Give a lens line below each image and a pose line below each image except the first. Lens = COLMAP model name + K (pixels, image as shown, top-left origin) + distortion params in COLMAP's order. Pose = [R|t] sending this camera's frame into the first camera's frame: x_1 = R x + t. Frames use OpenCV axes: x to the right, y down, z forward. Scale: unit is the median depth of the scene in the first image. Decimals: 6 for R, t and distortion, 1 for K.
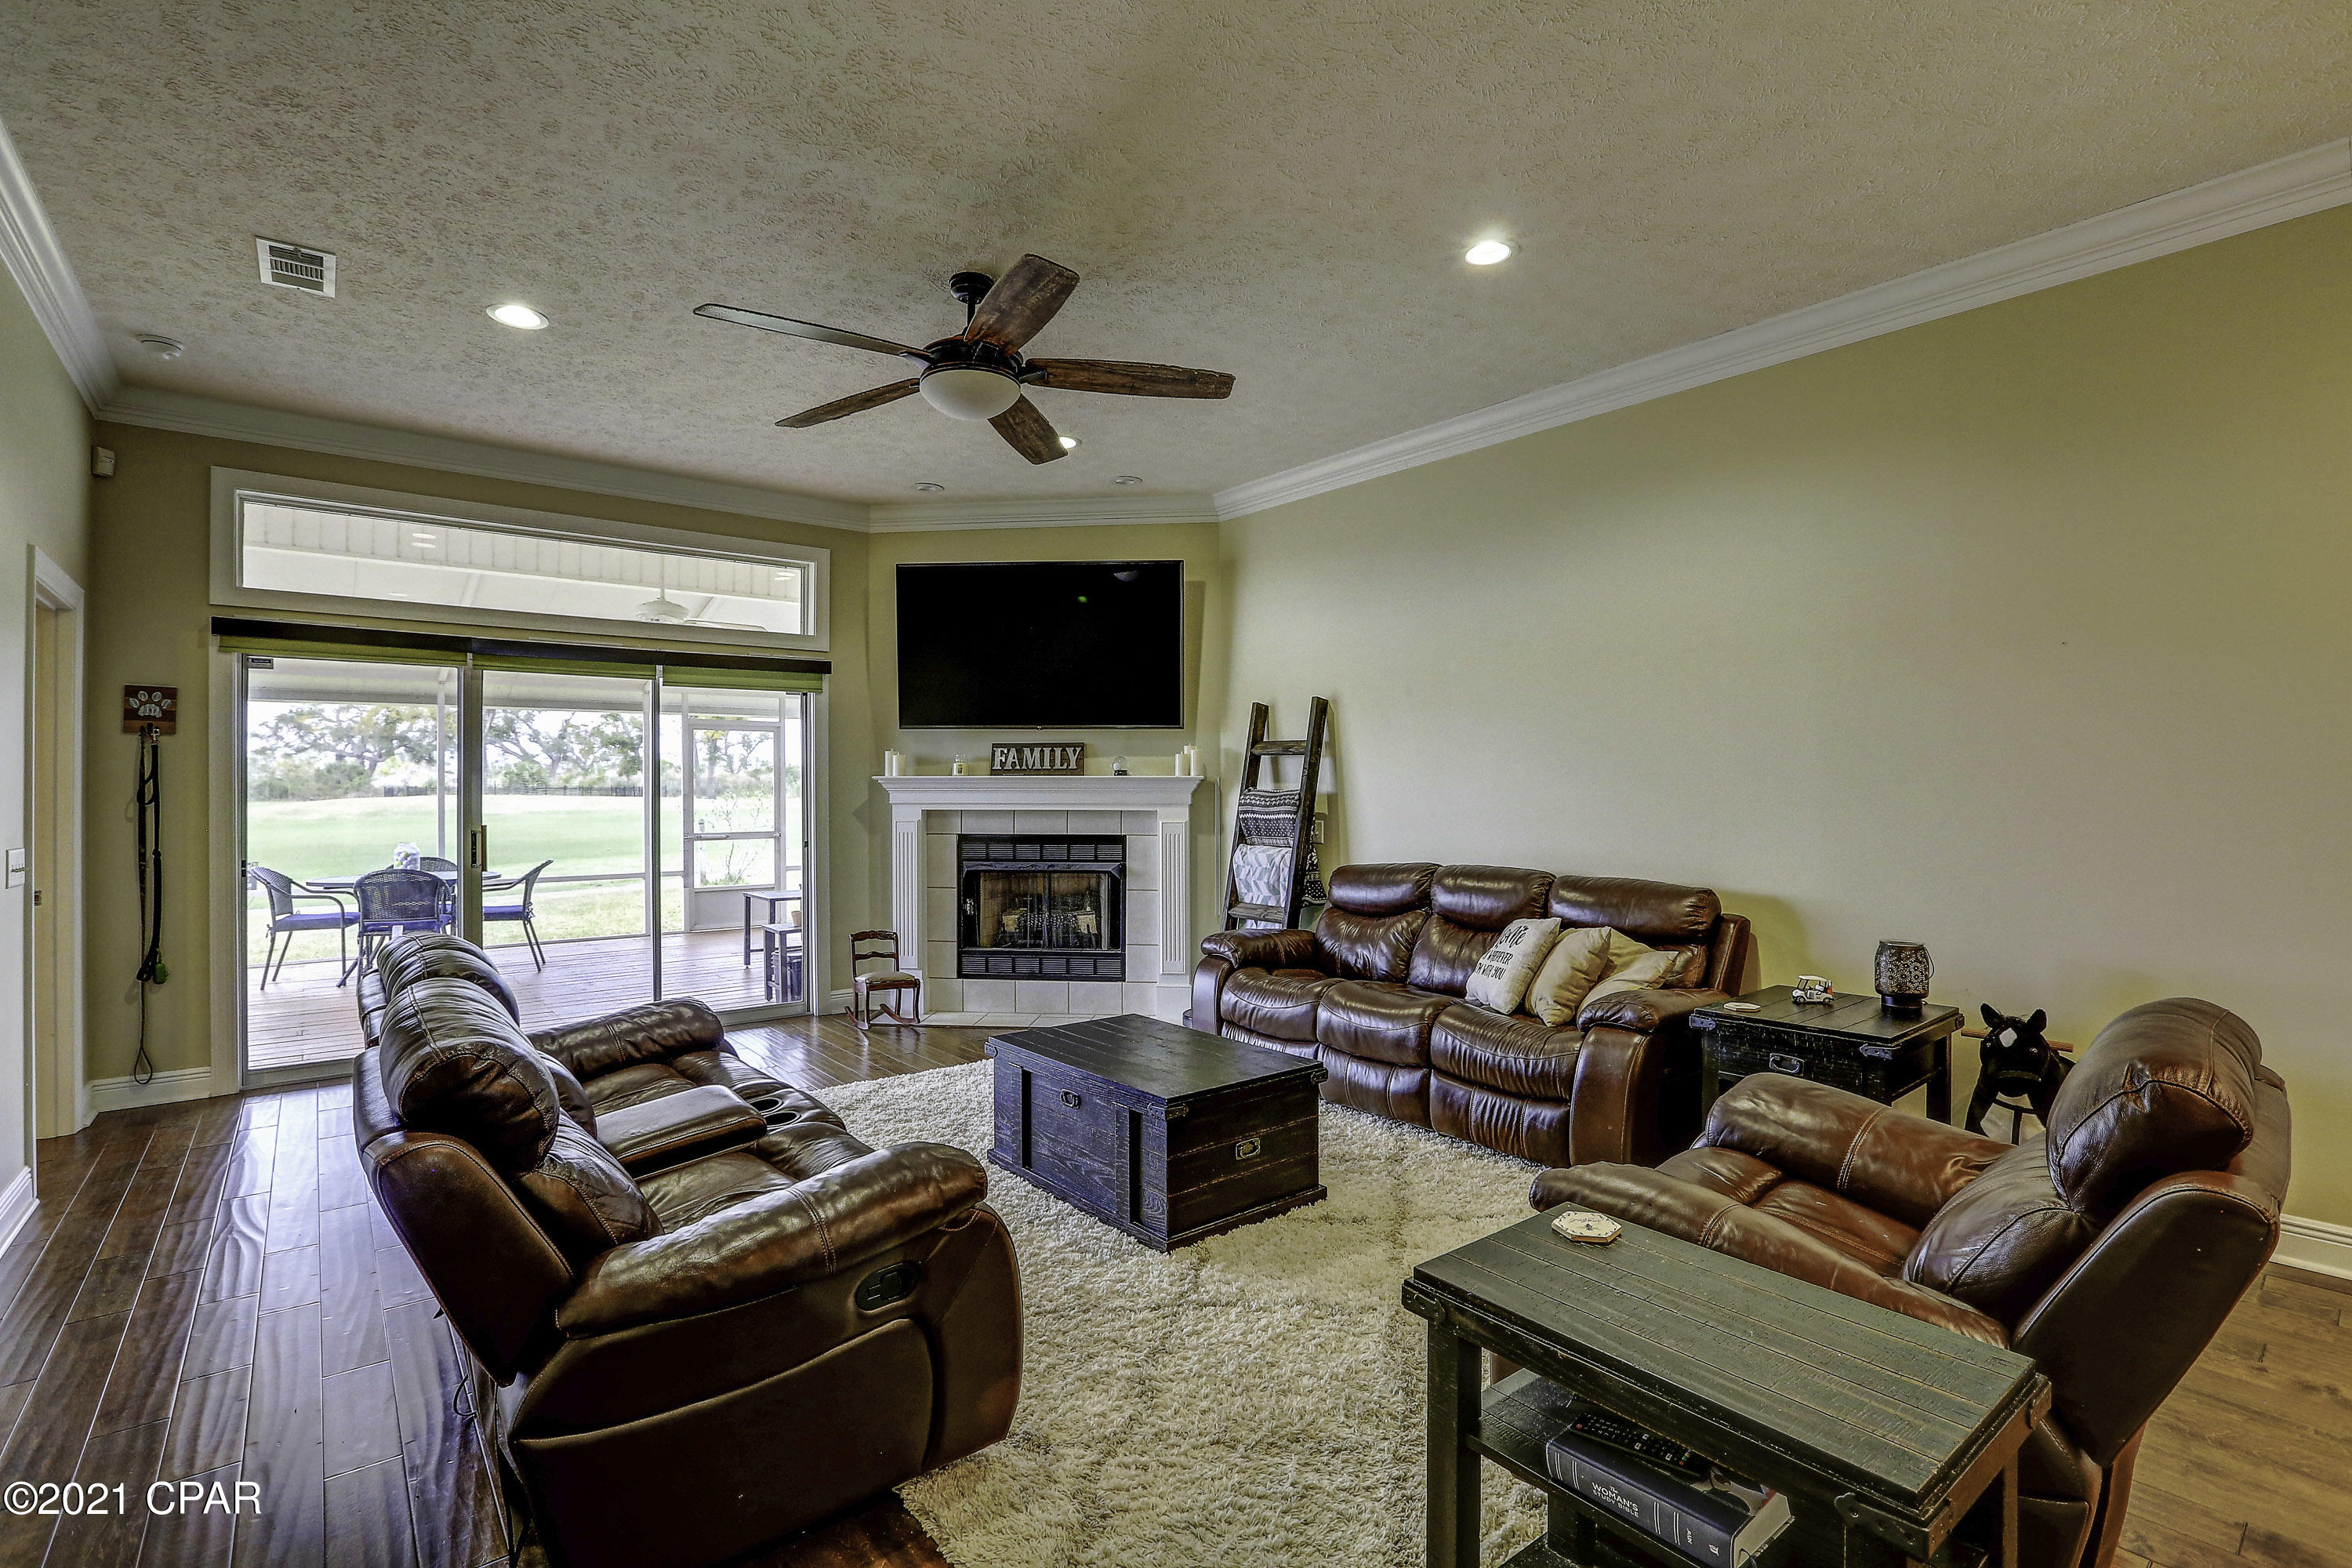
lens RADIAL K [[1069.8, 0, 1170.1], [0, 1069.8, 780.0], [0, 0, 1]] dist [-0.062154, 0.022240]
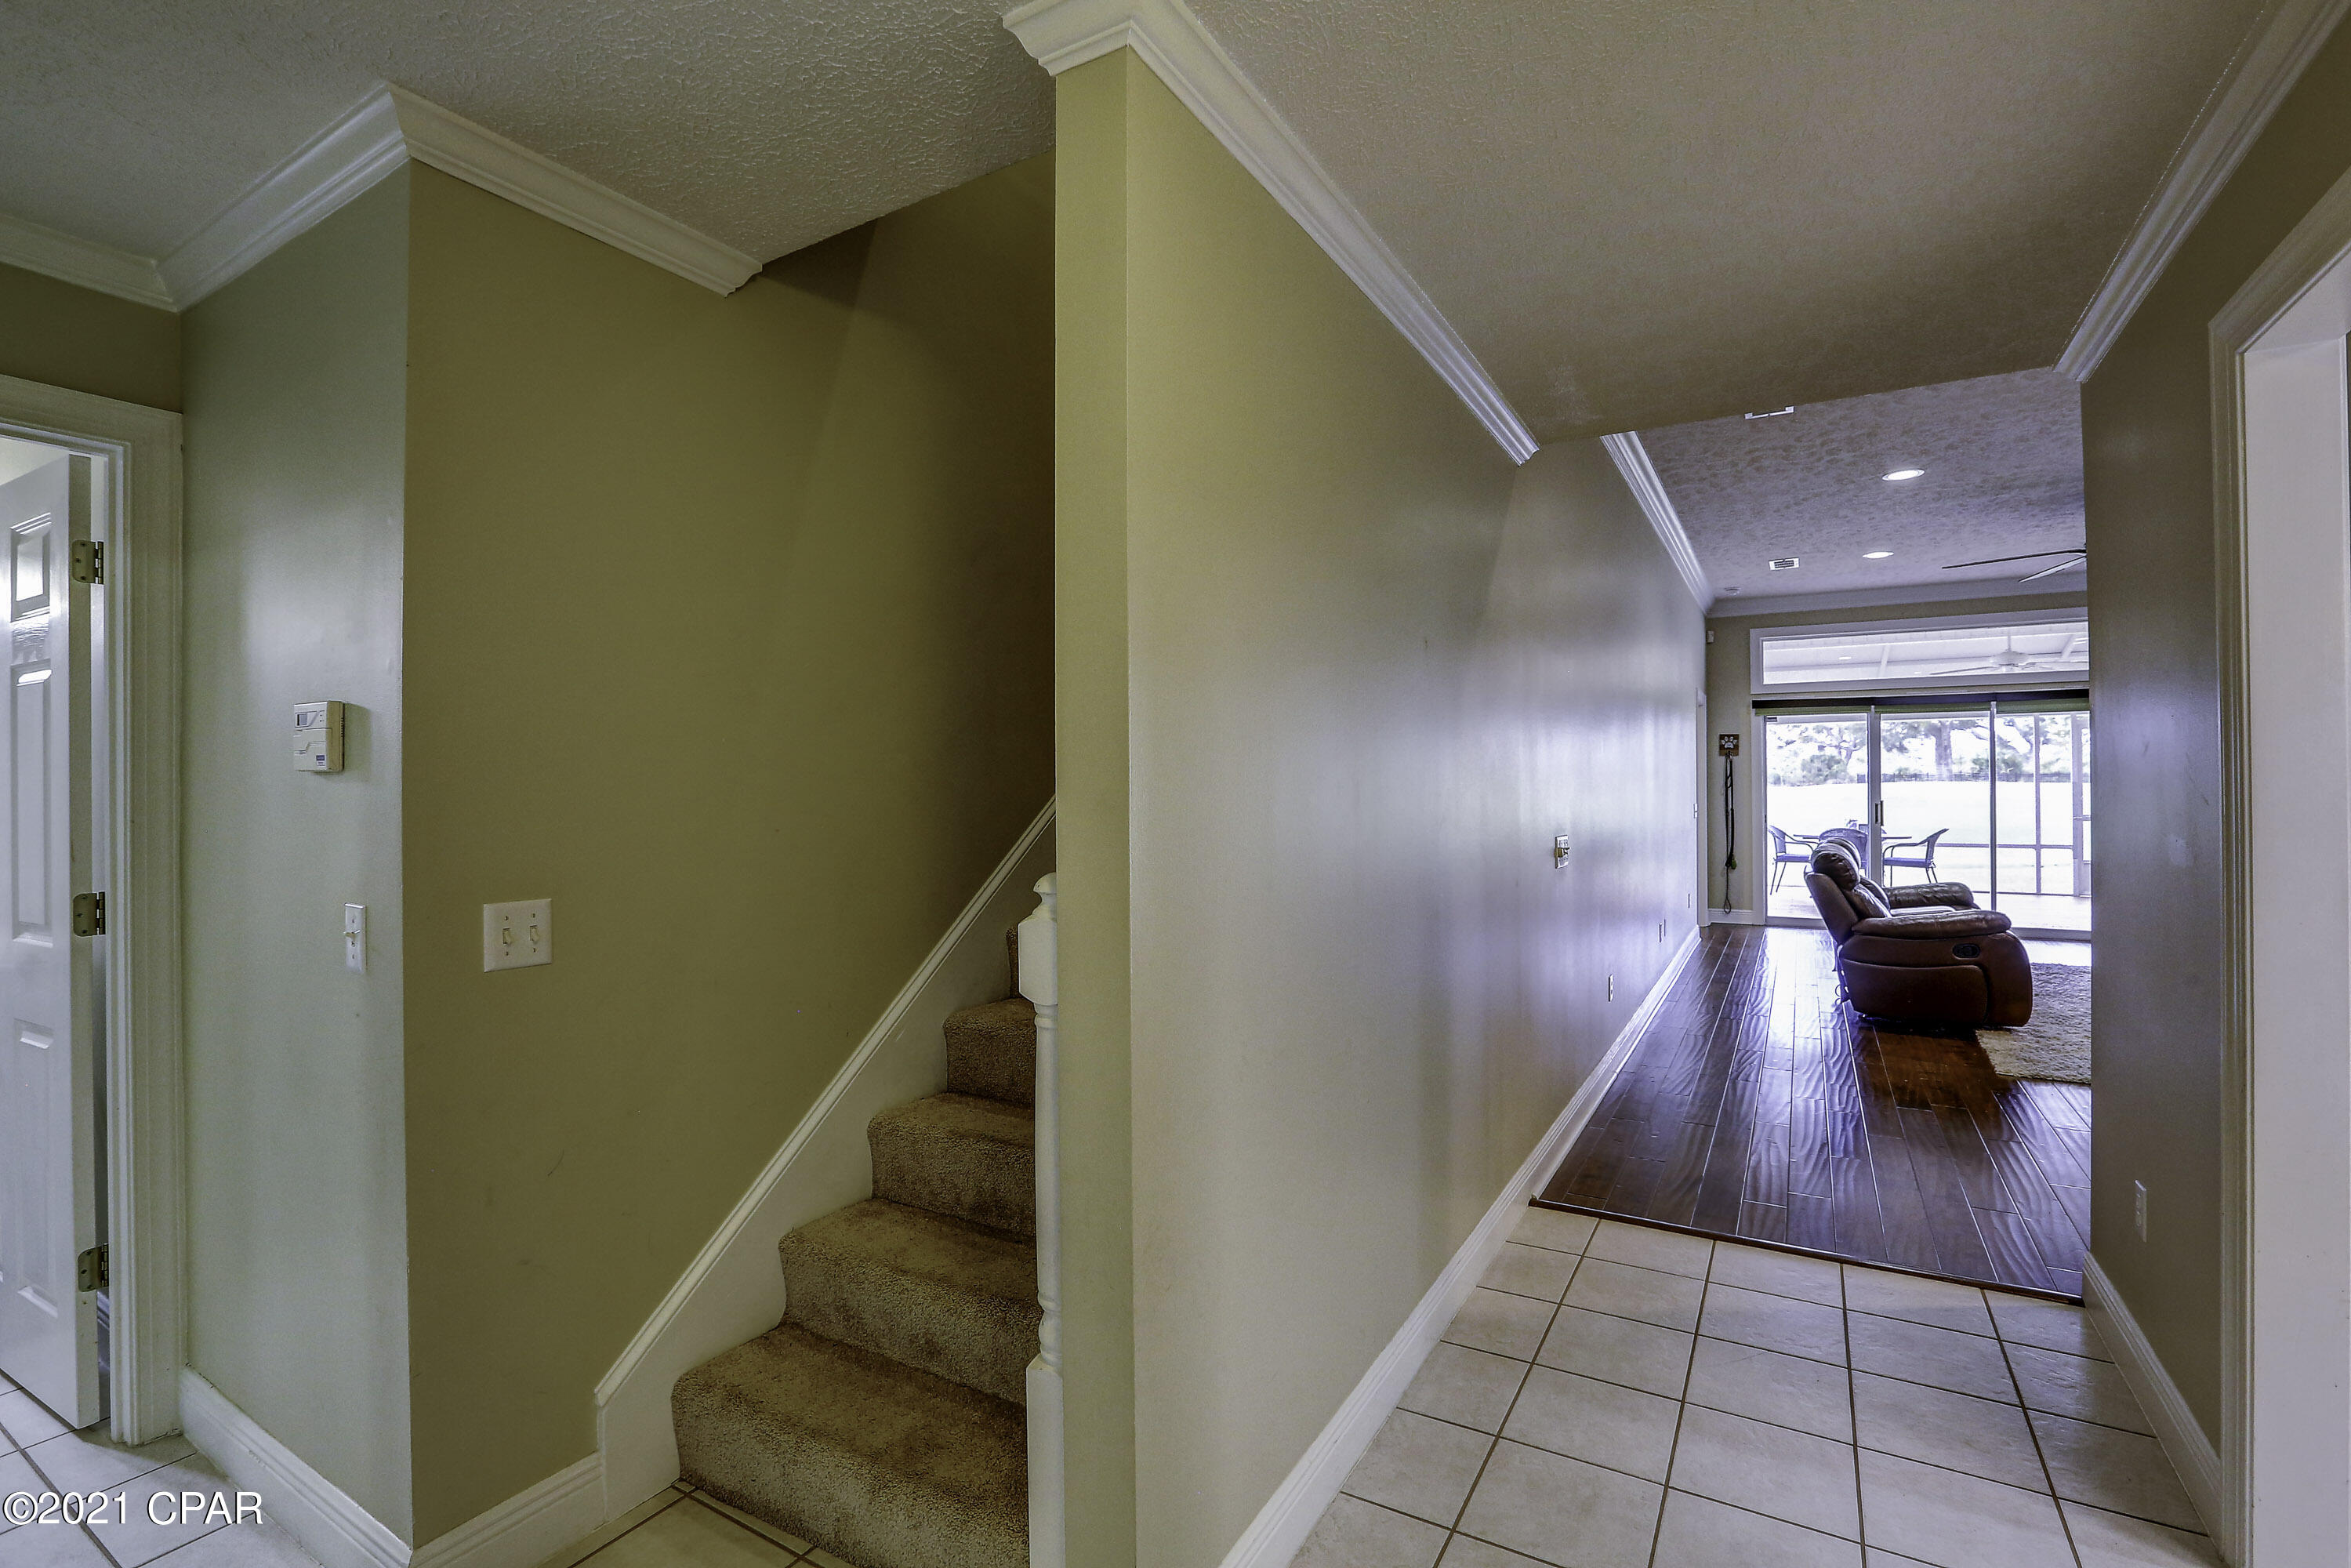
lens RADIAL K [[1069.4, 0, 1169.6], [0, 1069.4, 780.0], [0, 0, 1]] dist [-0.062154, 0.022240]
pose [[0.331851, 0.000036, -0.943332, 0.517024], [0.012010, 0.999919, 0.004264, -0.012059], [0.943255, -0.012744, 0.331824, -0.616982]]
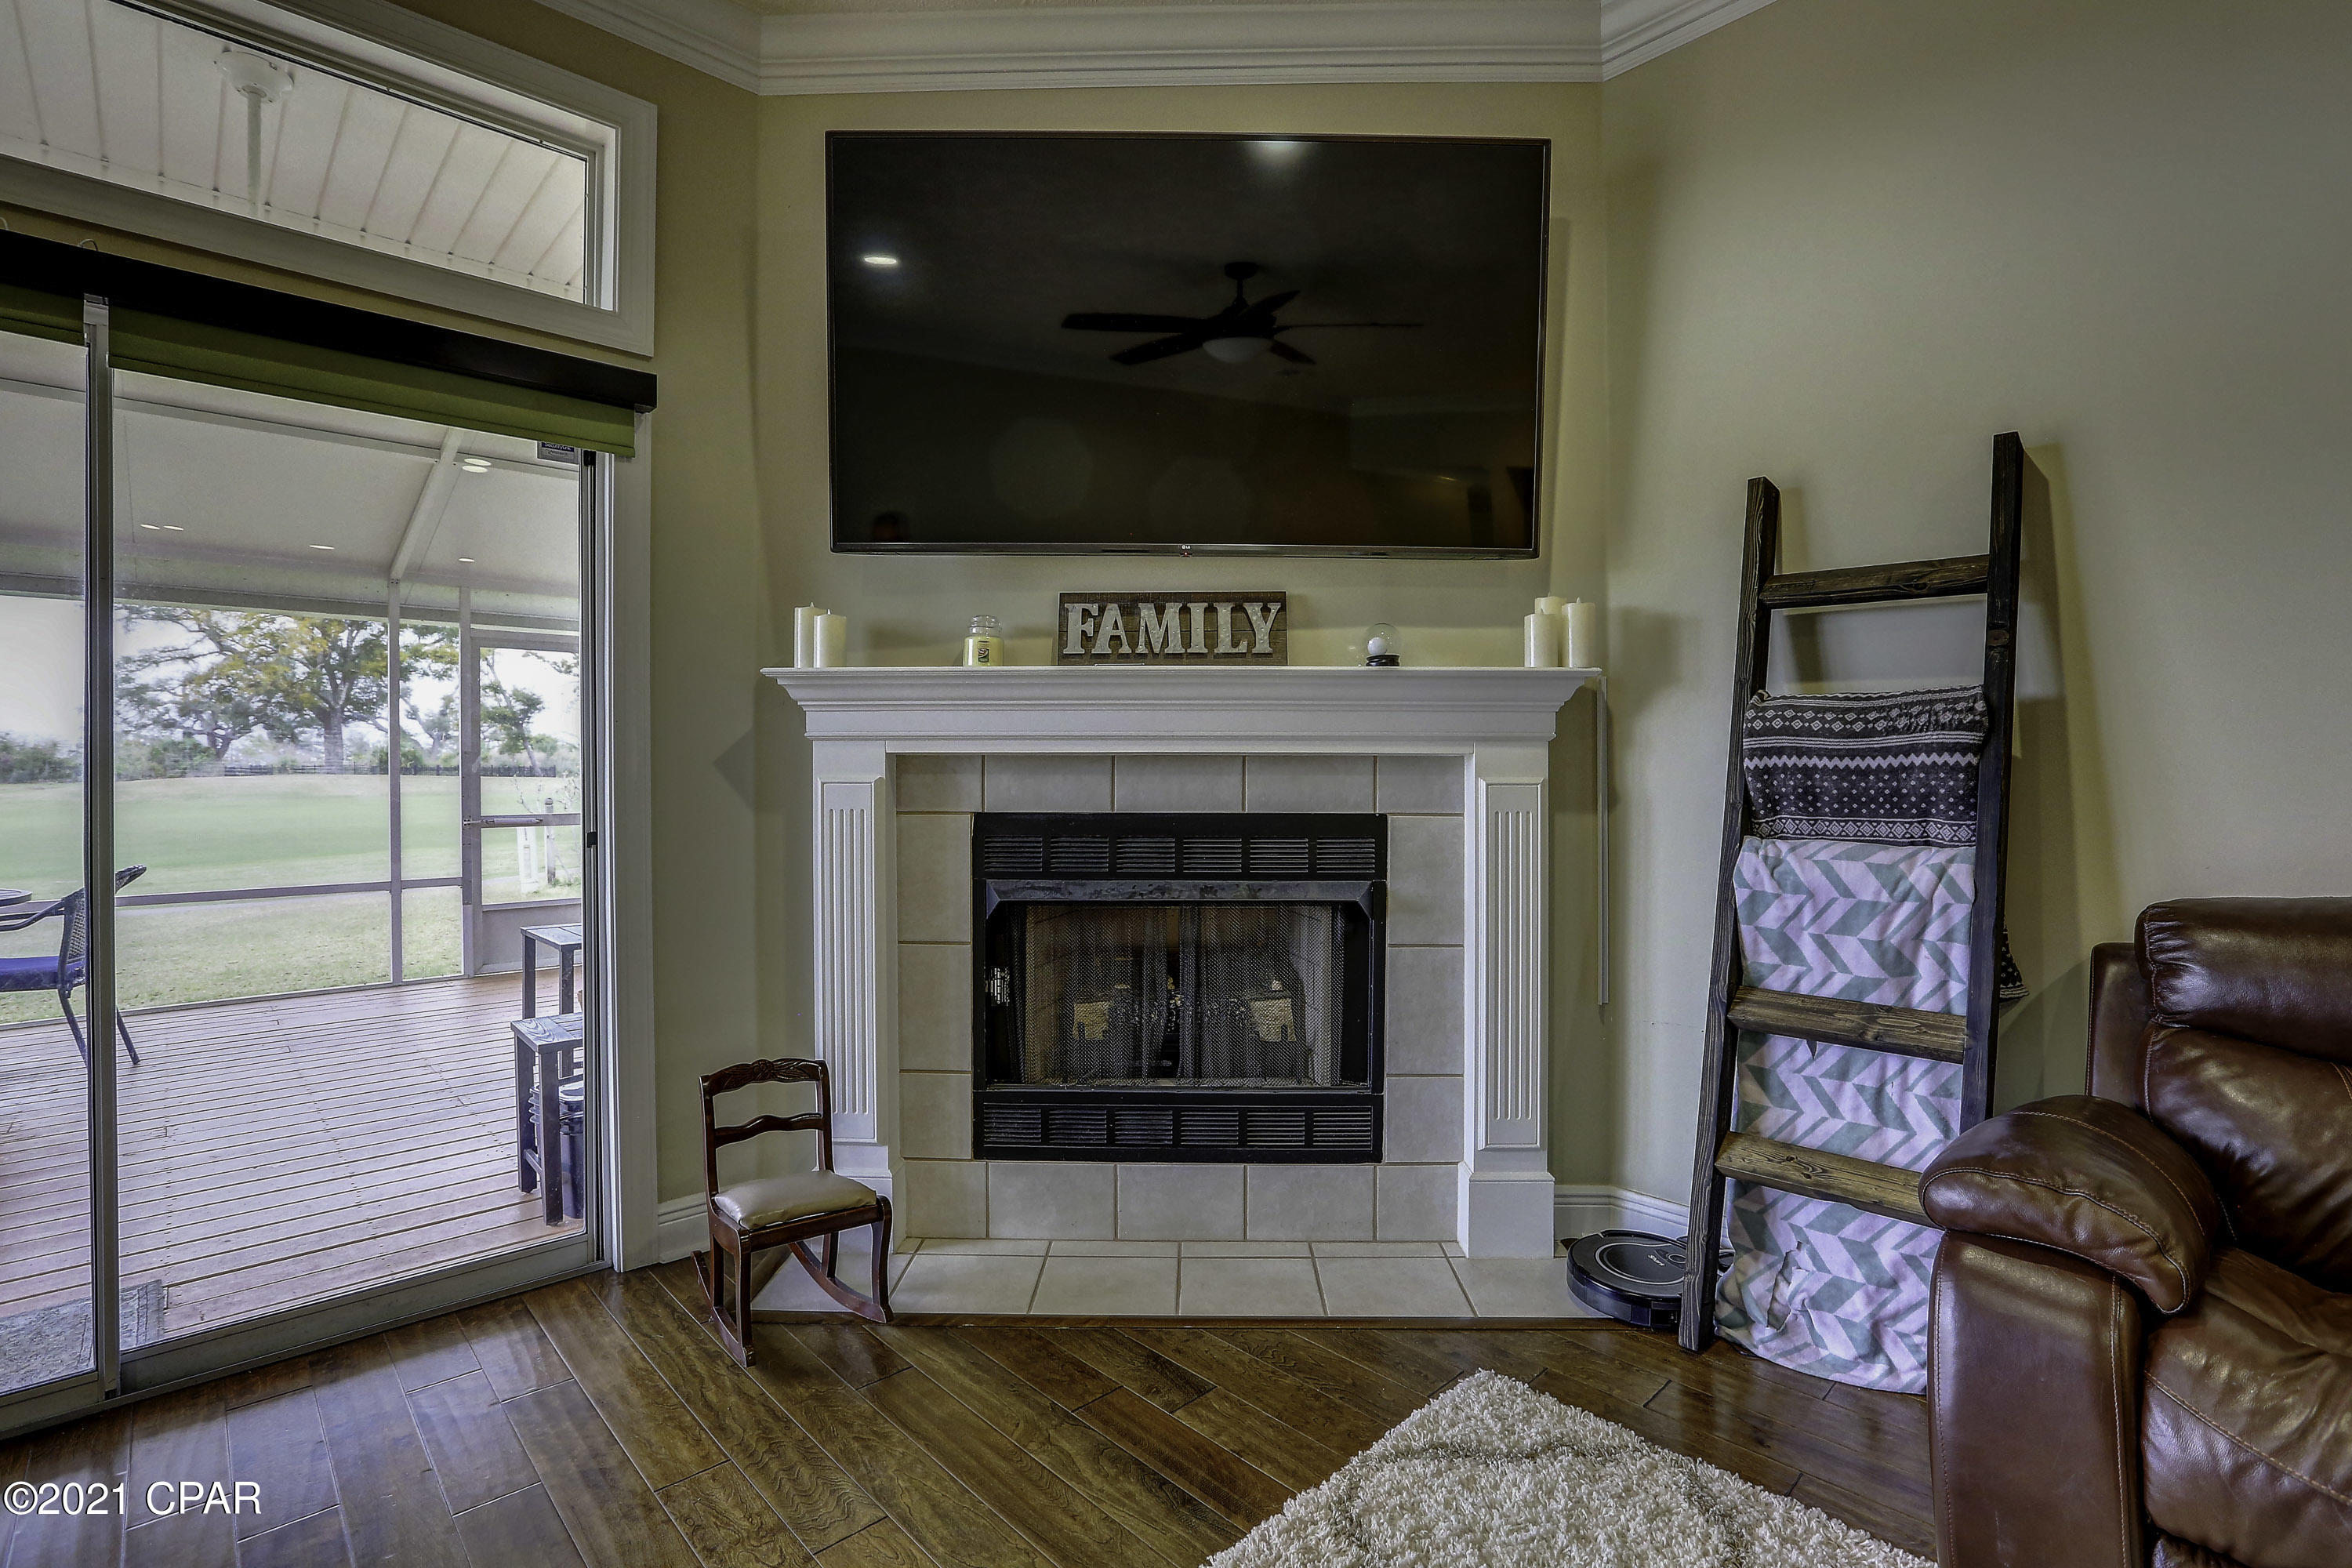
lens RADIAL K [[1069.8, 0, 1170.1], [0, 1069.8, 780.0], [0, 0, 1]] dist [-0.062154, 0.022240]
pose [[0.997216, 0.001891, 0.074540, -0.156800], [-0.002987, 0.999889, 0.014595, 0.032249], [-0.074504, -0.014777, 0.997111, 0.592536]]
